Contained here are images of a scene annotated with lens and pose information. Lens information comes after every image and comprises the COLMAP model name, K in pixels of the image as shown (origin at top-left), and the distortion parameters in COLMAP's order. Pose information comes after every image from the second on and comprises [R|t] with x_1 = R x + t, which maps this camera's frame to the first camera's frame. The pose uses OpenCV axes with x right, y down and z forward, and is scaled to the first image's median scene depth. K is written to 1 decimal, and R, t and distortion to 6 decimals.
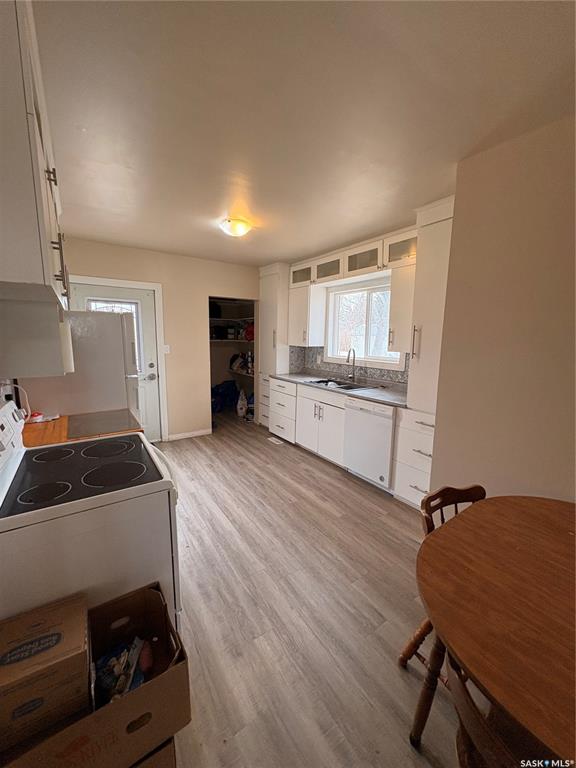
lens RADIAL K [[305.4, 0, 288.1], [0, 305.4, 382.9], [0, 0, 1]] dist [-0.000221, 0.000010]
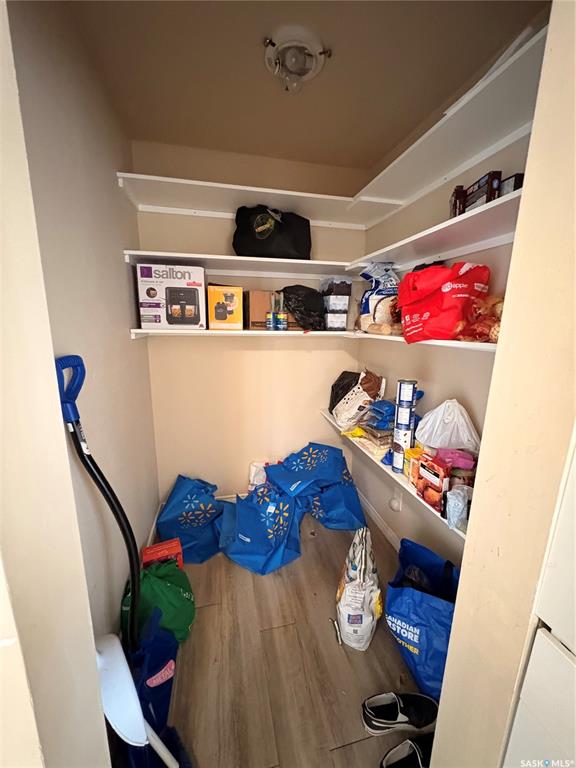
lens RADIAL K [[305.4, 0, 287.9], [0, 305.4, 385.7], [0, 0, 1]] dist [-0.000221, 0.000010]
pose [[0.933071, 0.076837, -0.351389, -0.120365], [-0.059132, 0.996393, 0.060858, -0.102763], [0.354798, -0.036007, 0.934249, 0.692927]]
